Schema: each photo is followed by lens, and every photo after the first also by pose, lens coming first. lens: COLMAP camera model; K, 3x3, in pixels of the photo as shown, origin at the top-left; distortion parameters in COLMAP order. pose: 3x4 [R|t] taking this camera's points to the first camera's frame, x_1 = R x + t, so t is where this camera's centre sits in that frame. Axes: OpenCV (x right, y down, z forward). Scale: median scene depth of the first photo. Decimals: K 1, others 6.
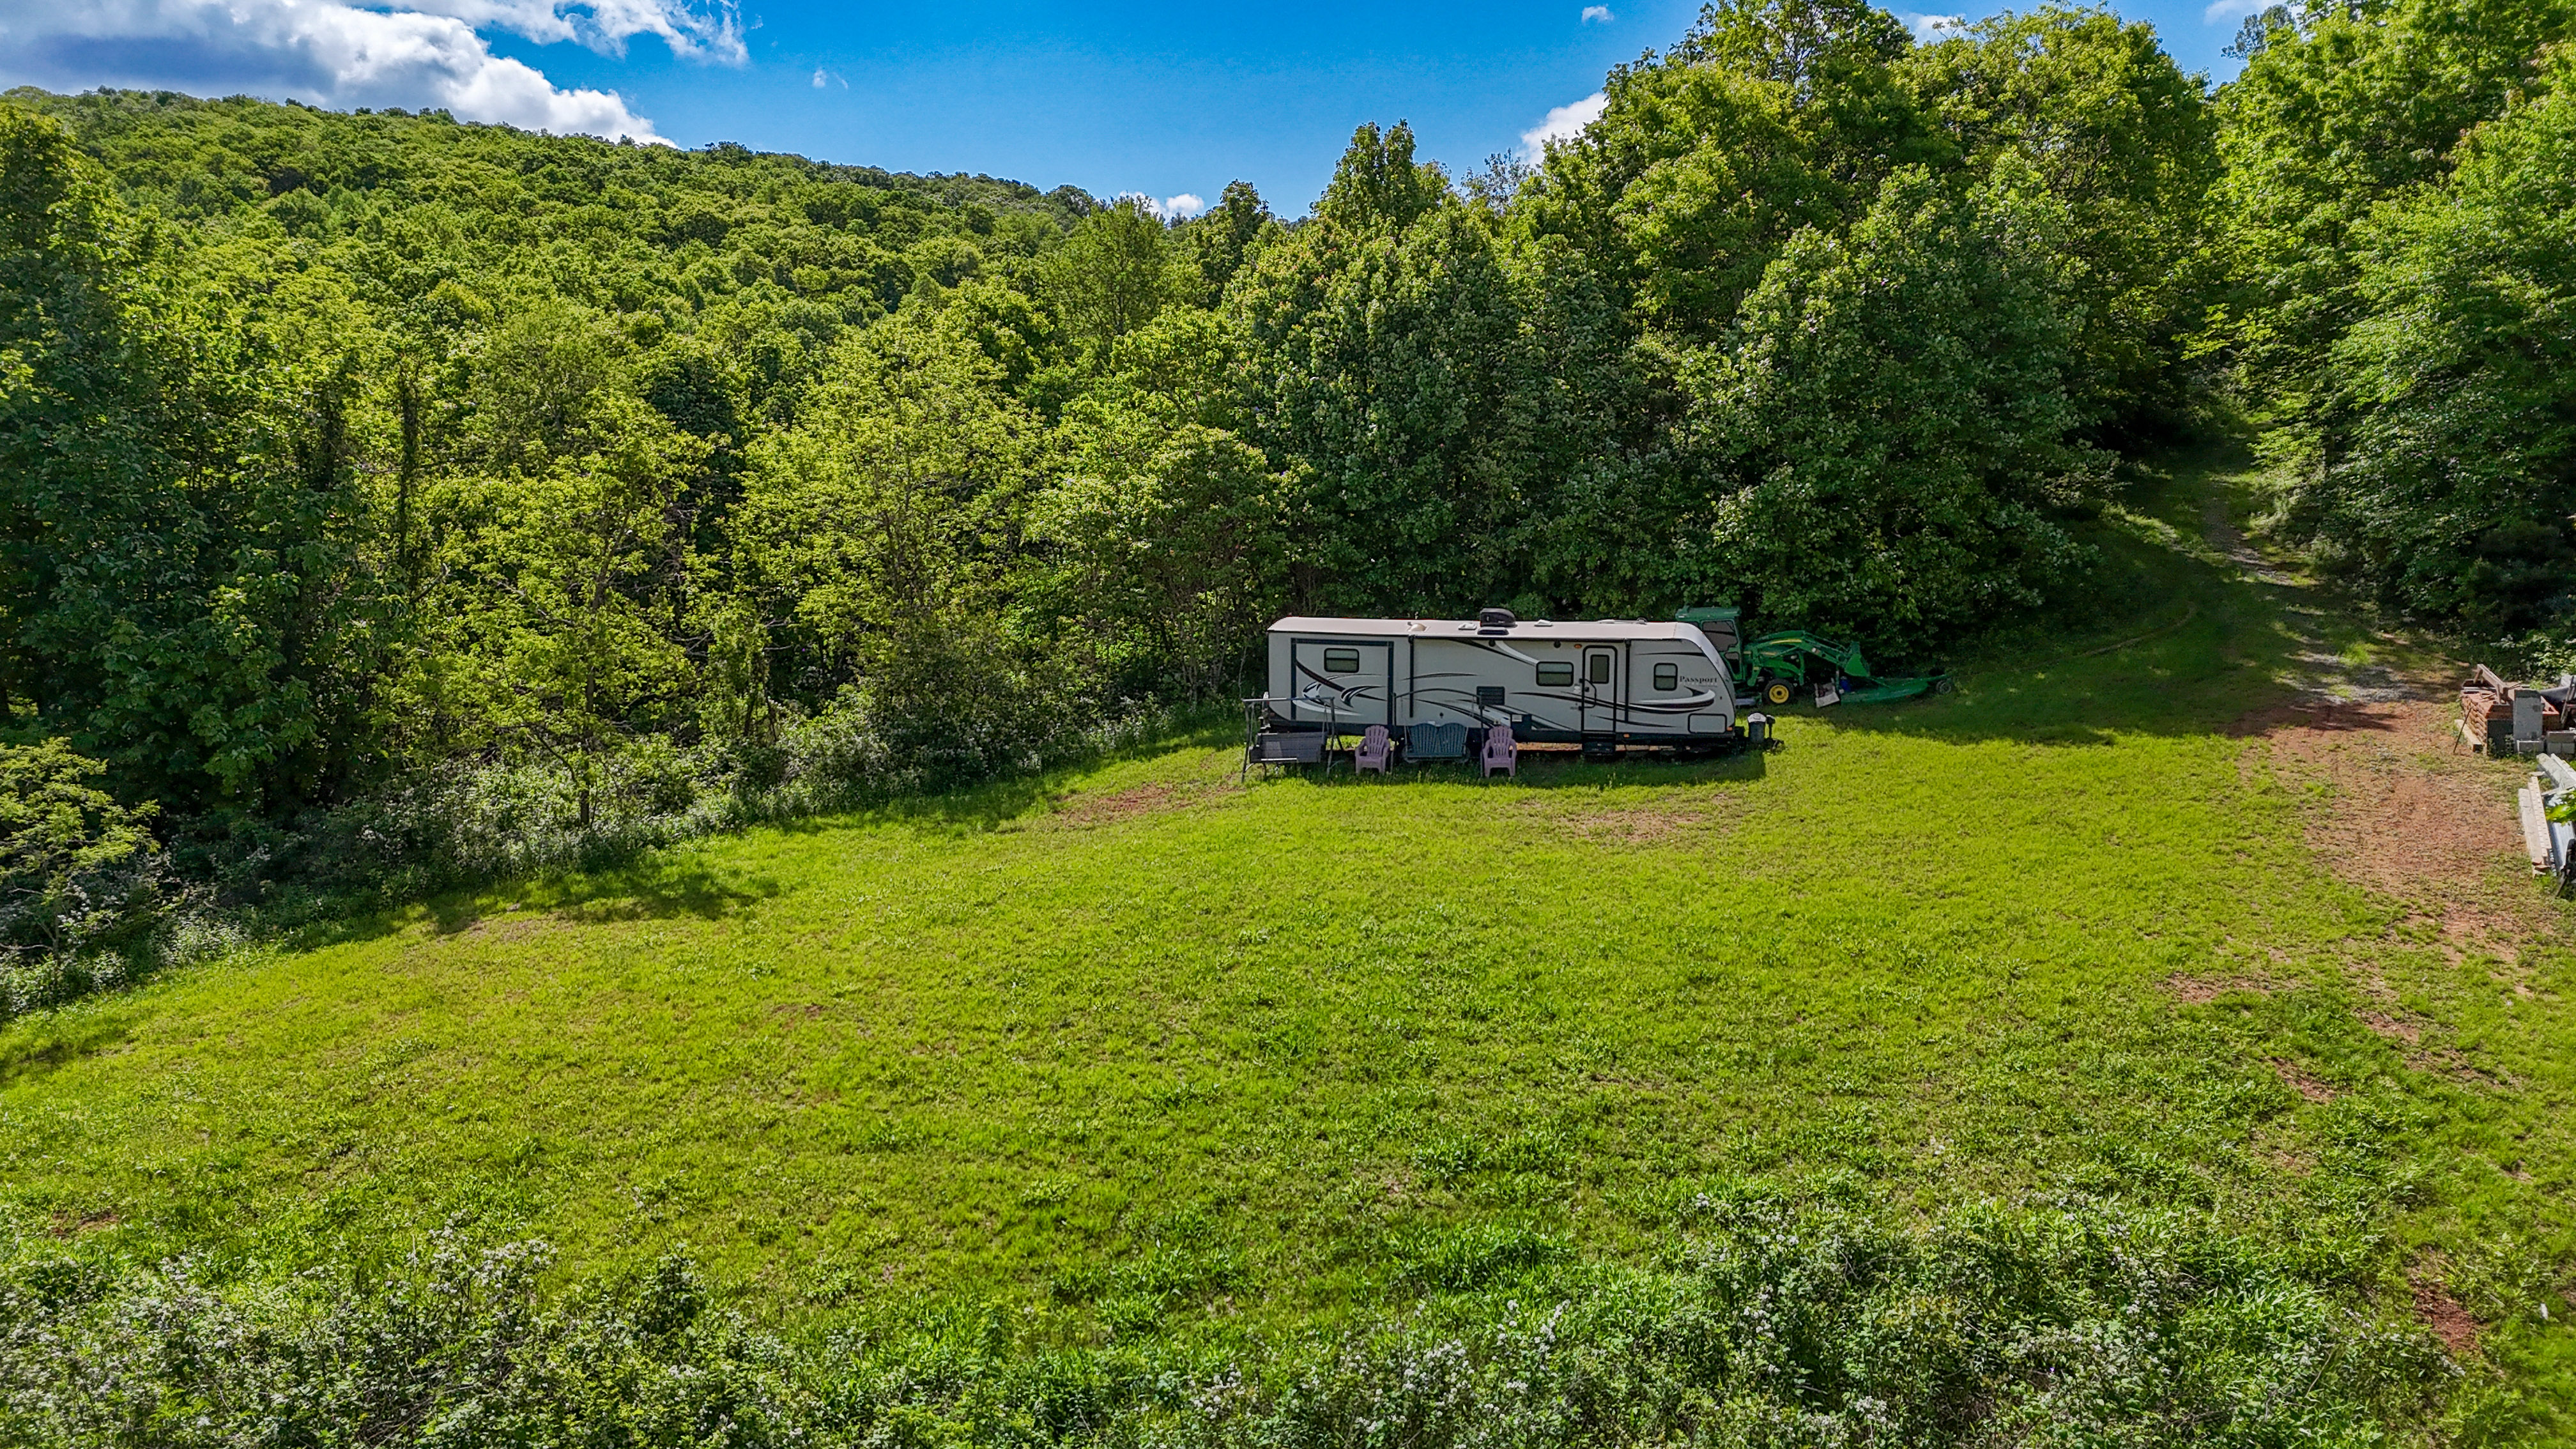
lens RADIAL K [[1873.6, 0, 1287.6], [0, 1873.6, 734.2], [0, 0, 1]] dist [0.147220, -0.213623]
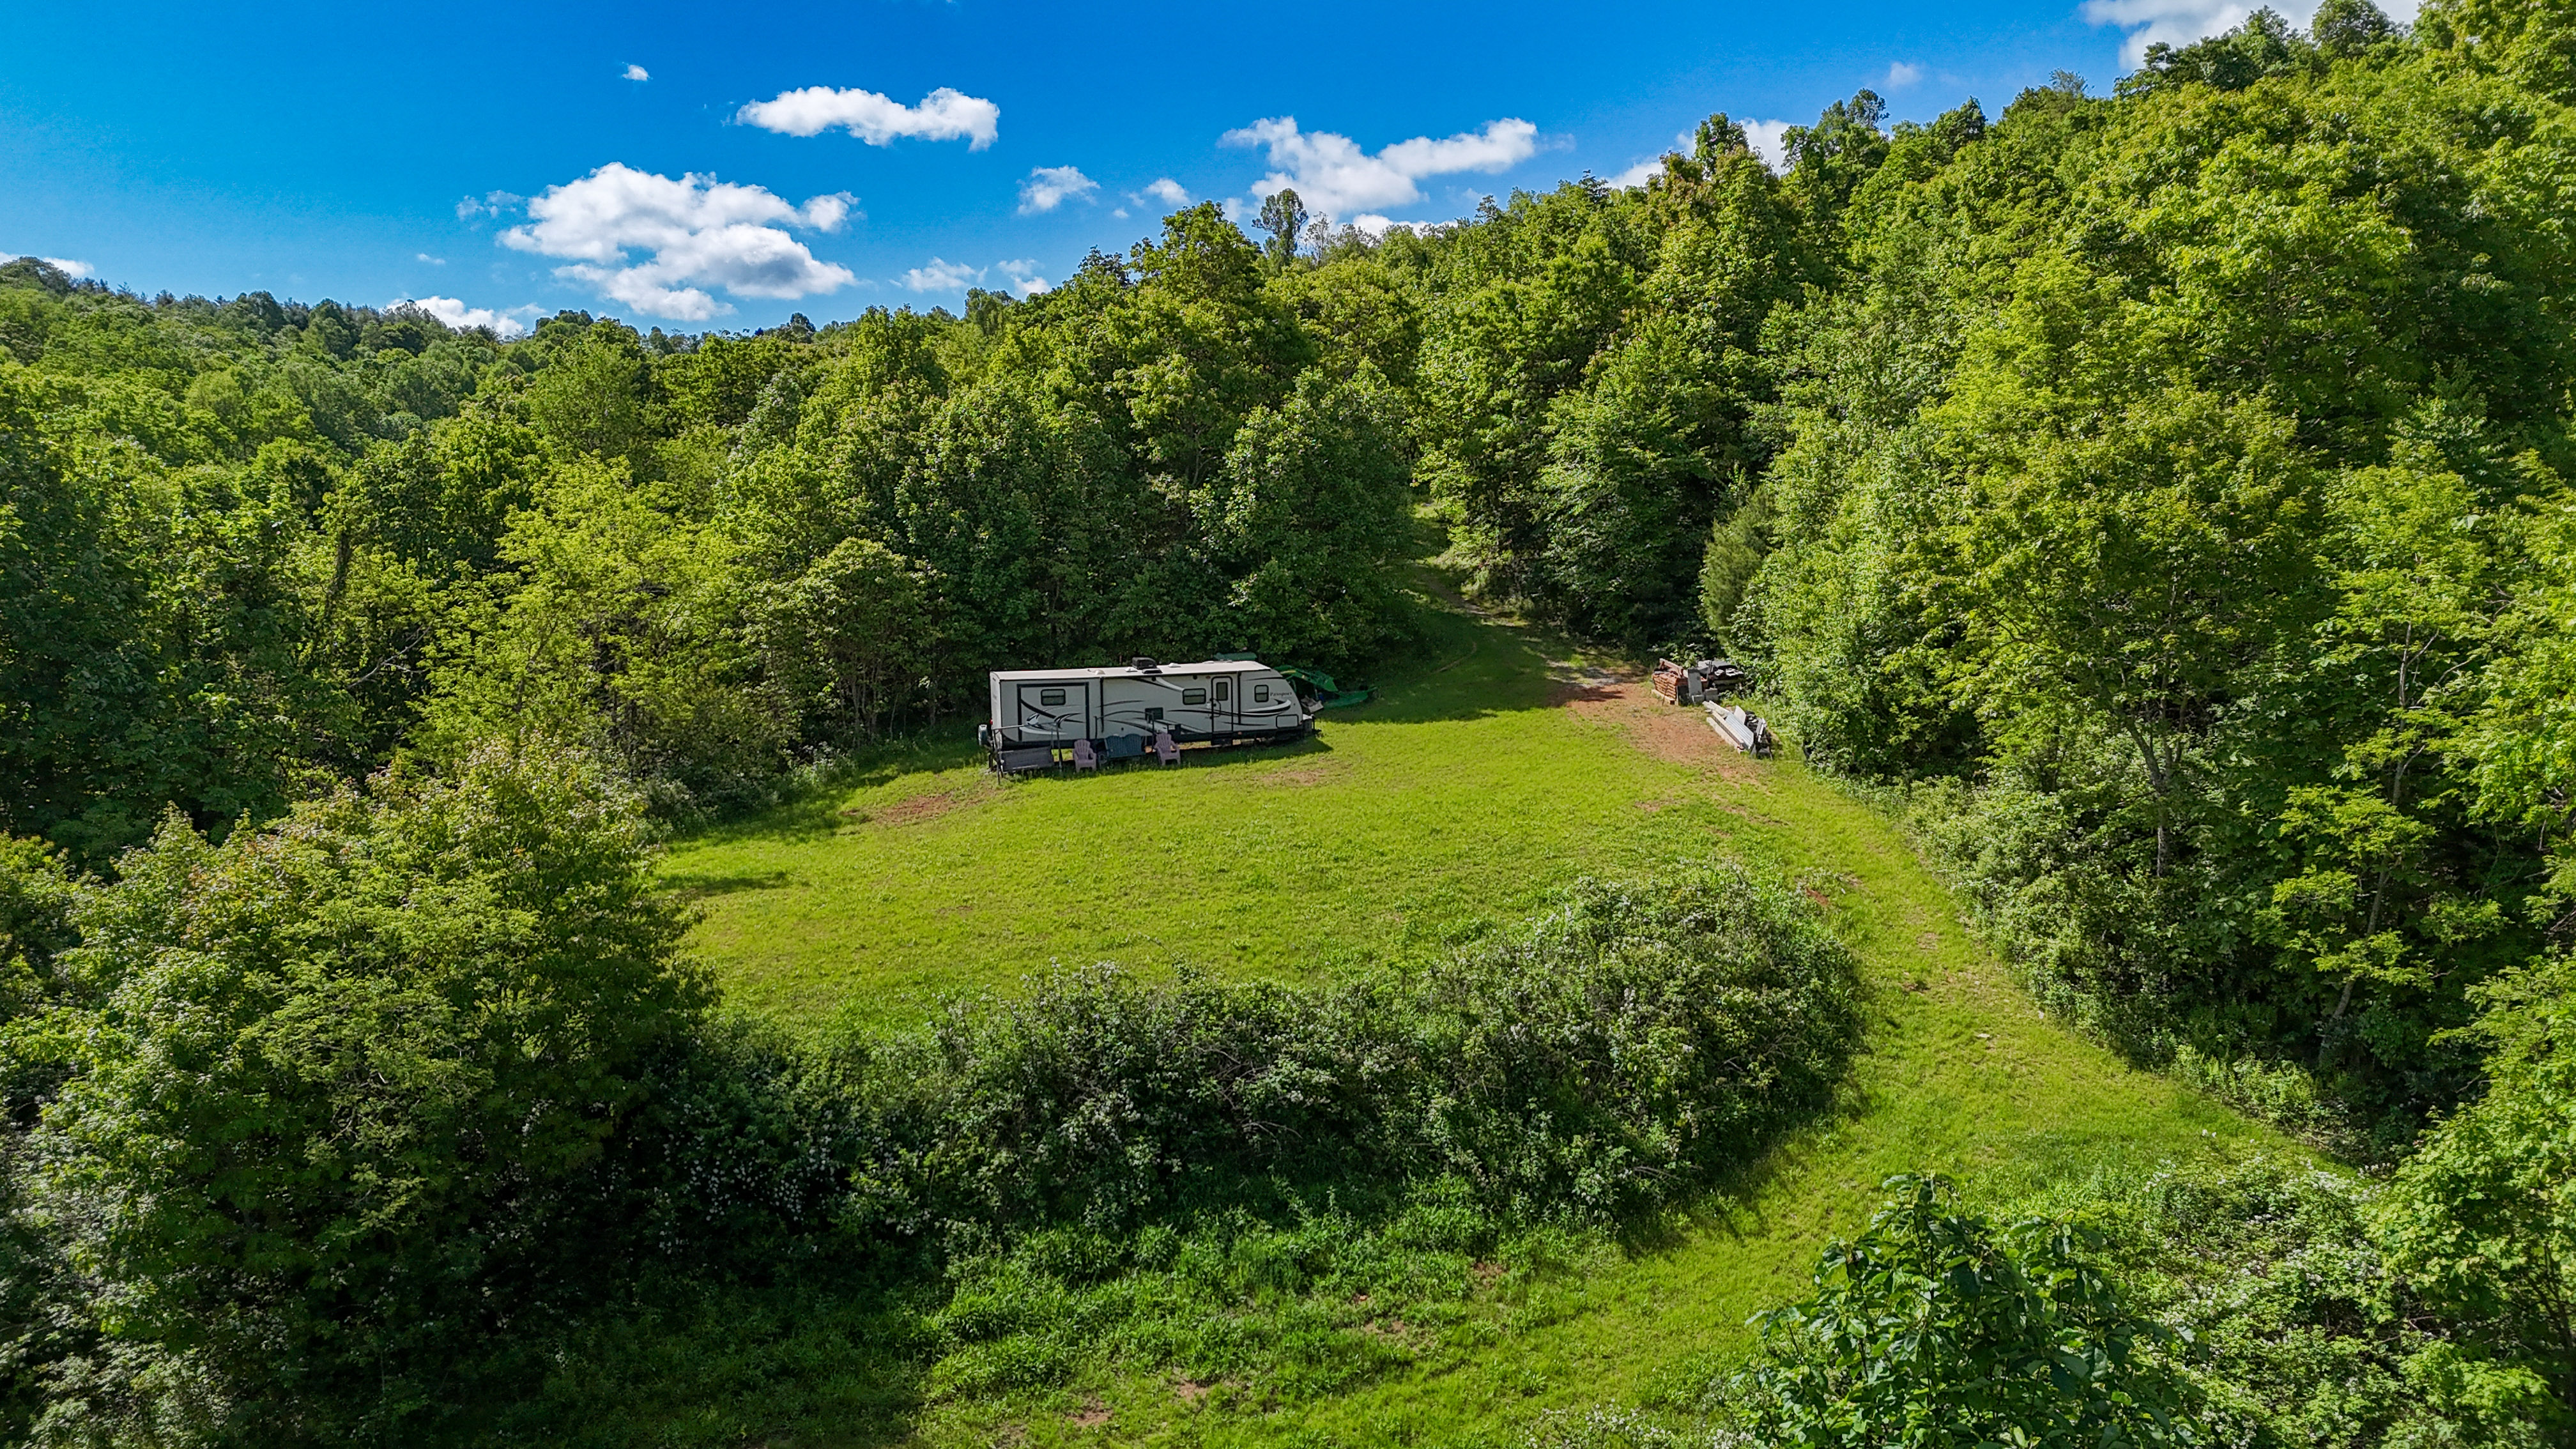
lens RADIAL K [[1873.6, 0, 1287.6], [0, 1873.6, 734.2], [0, 0, 1]] dist [0.147220, -0.213623]
pose [[0.870252, -0.069975, 0.487612, -0.532797], [0.090648, 0.995704, -0.018894, 0.033965], [-0.484195, 0.060644, 0.872856, -0.371826]]
